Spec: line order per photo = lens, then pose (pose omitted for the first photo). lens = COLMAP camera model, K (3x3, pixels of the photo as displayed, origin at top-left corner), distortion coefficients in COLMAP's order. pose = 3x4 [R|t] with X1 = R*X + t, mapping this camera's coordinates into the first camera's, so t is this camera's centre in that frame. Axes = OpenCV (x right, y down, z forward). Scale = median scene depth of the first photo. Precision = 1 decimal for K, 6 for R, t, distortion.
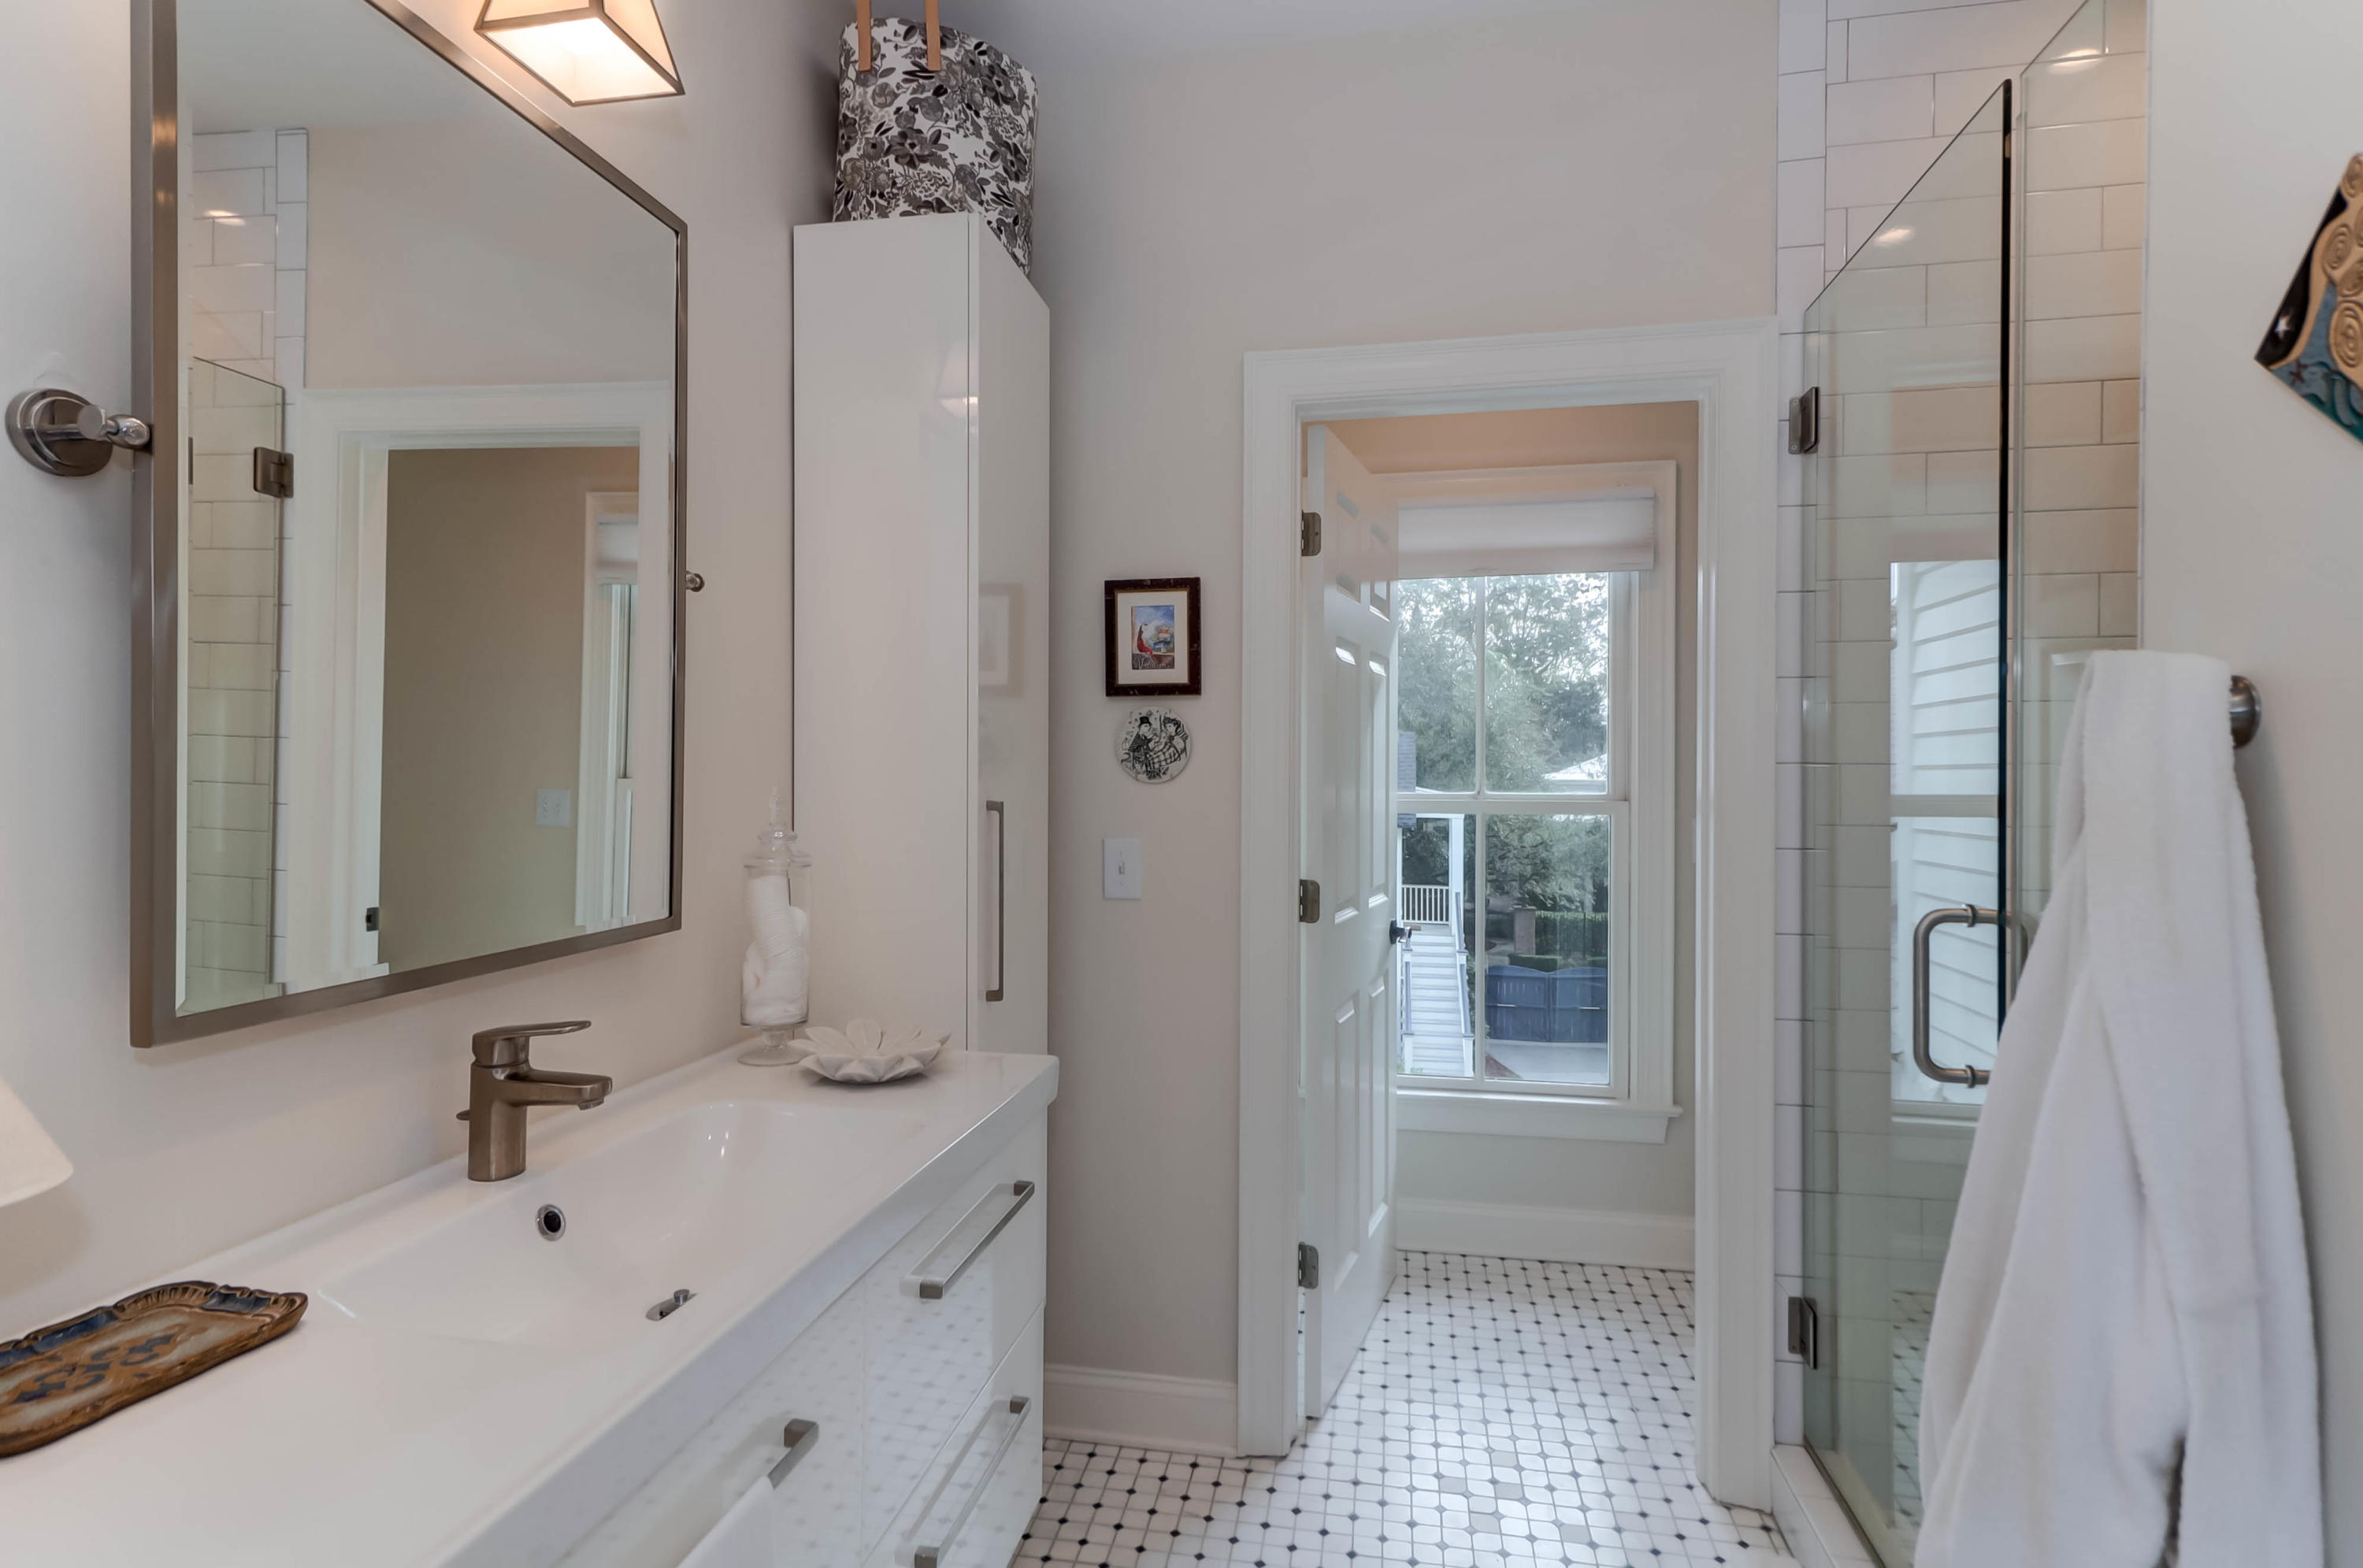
lens RADIAL K [[1178.7, 0, 1179.7], [0, 1178.7, 779.9], [0, 0, 1]] dist [0.010164, -0.000387]
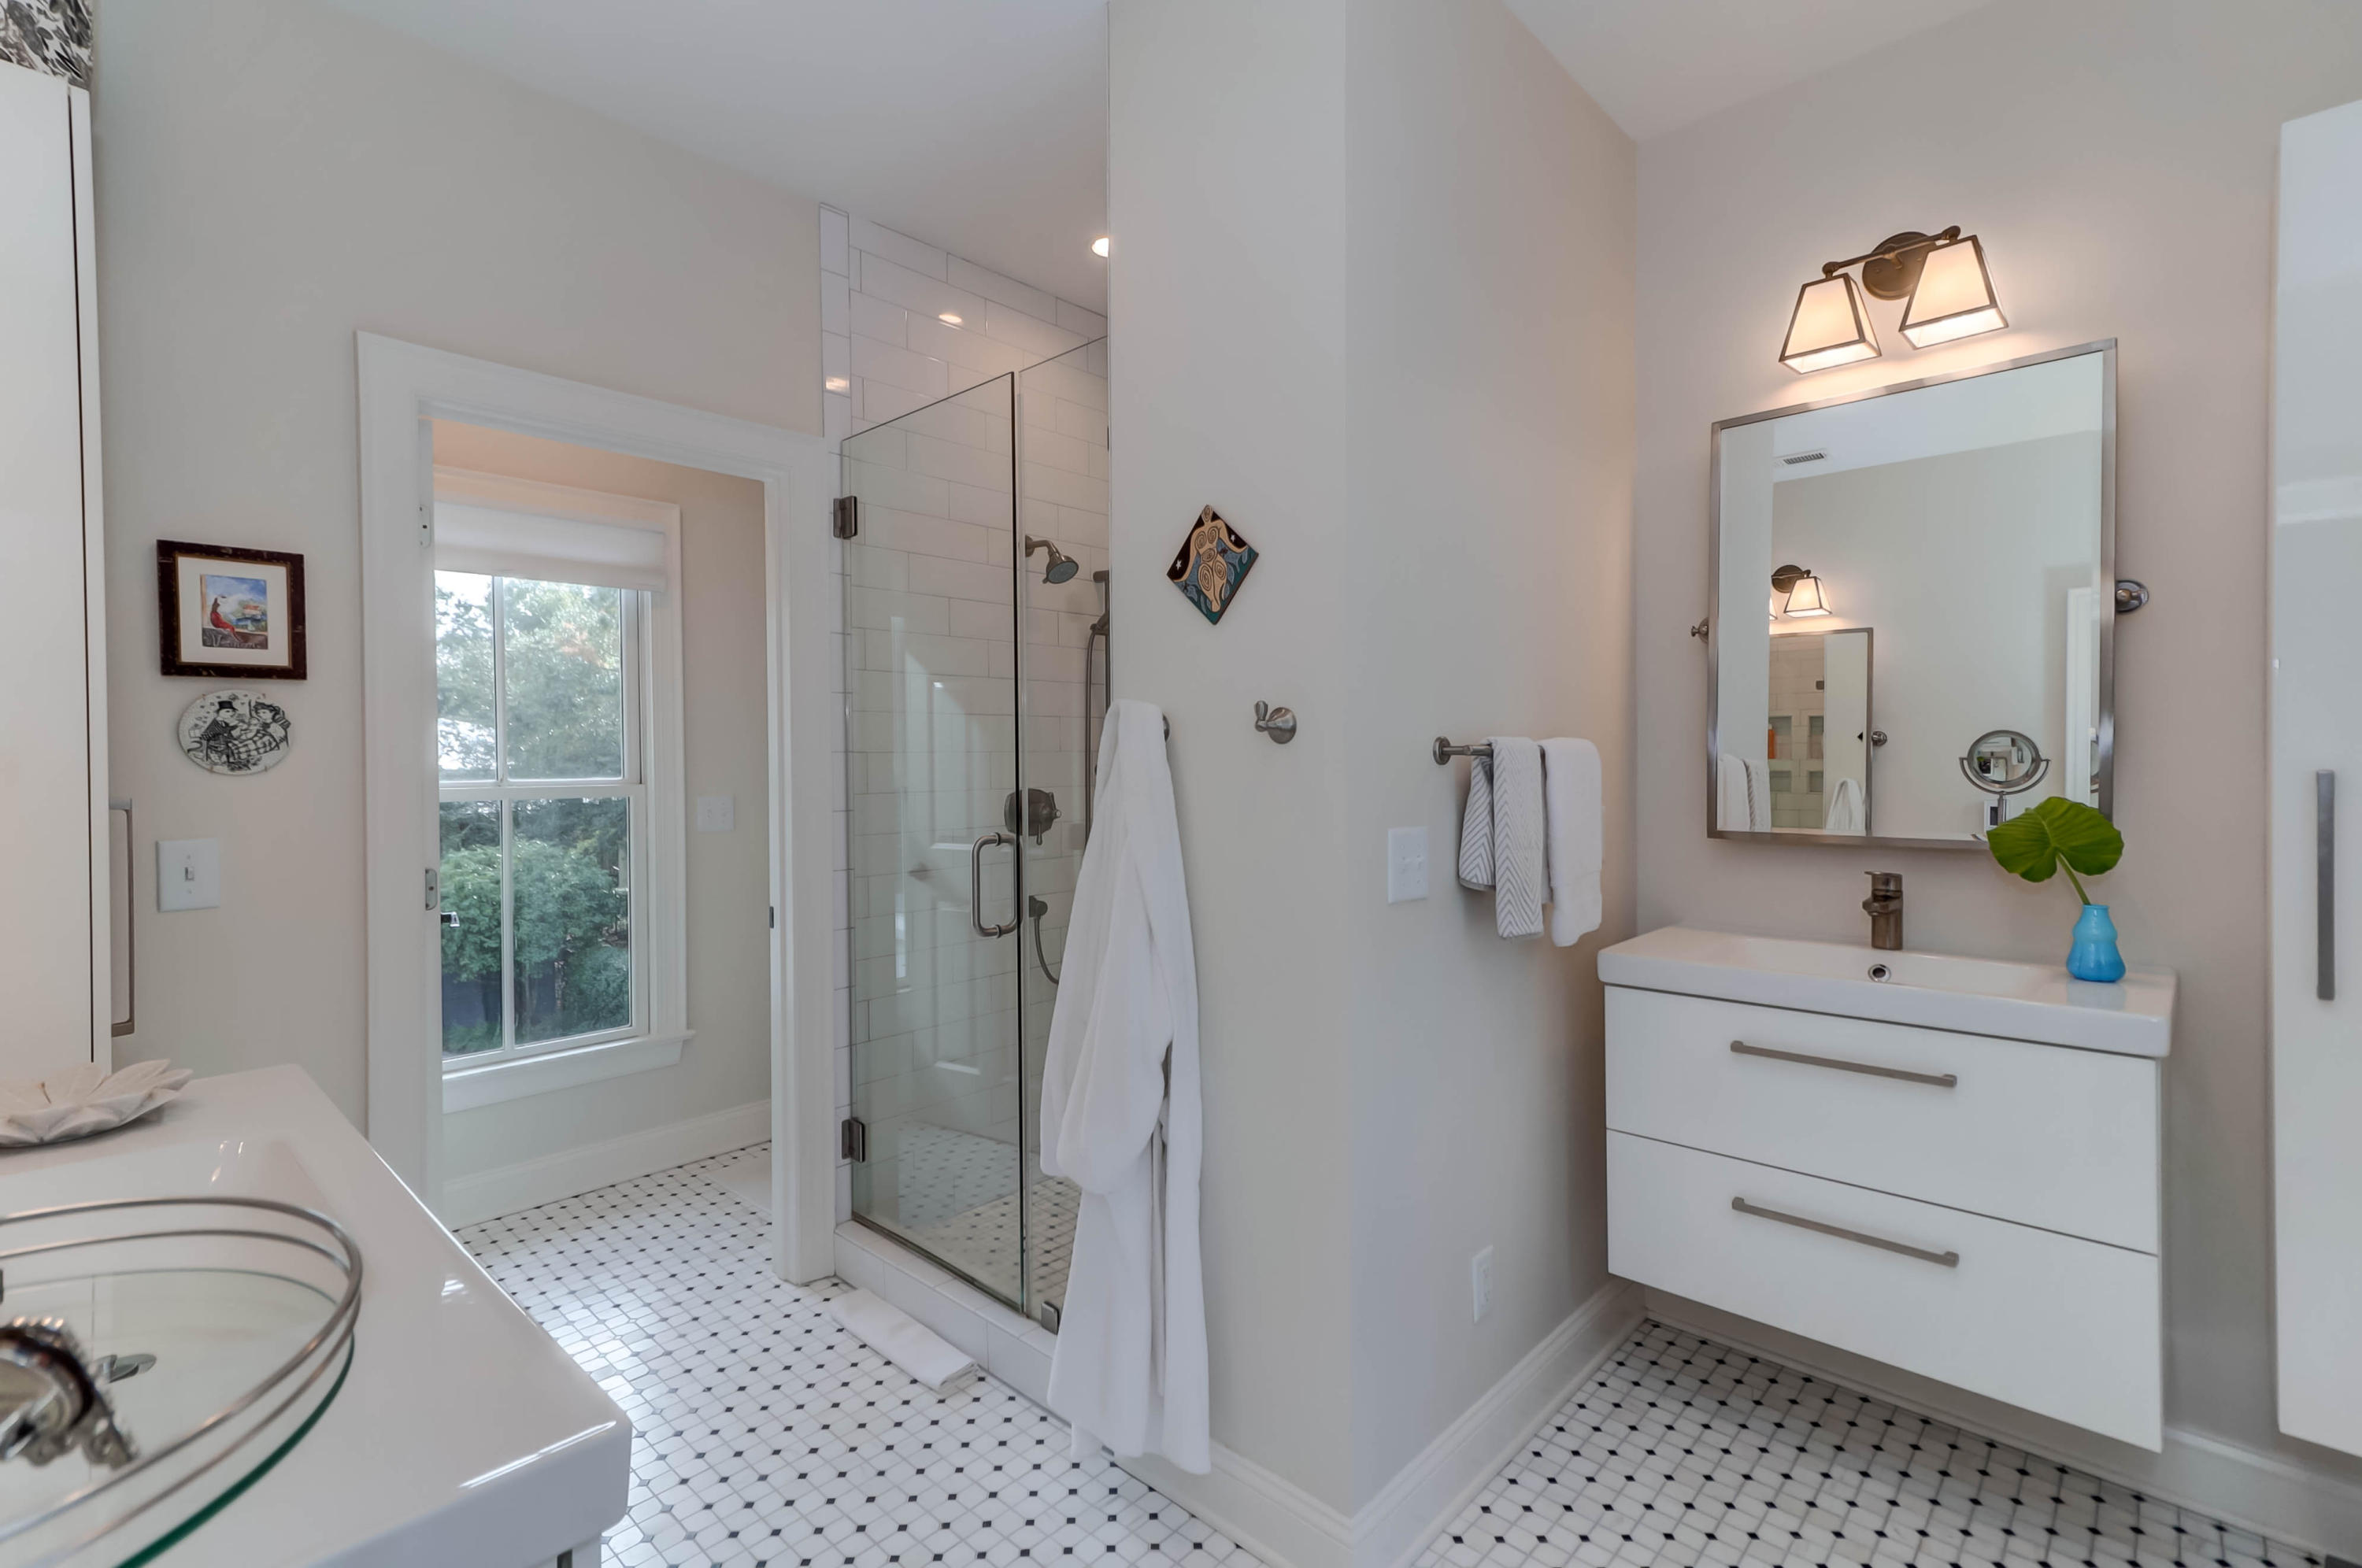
lens RADIAL K [[1087.4, 0, 1174.1], [0, 1087.4, 772.7], [0, 0, 1]] dist [0.022158, -0.000155]
pose [[0.533359, -0.017475, 0.845708, -0.355819], [0.013447, 0.999835, 0.012180, 0.000196], [-0.845782, 0.004876, 0.533506, -0.051723]]
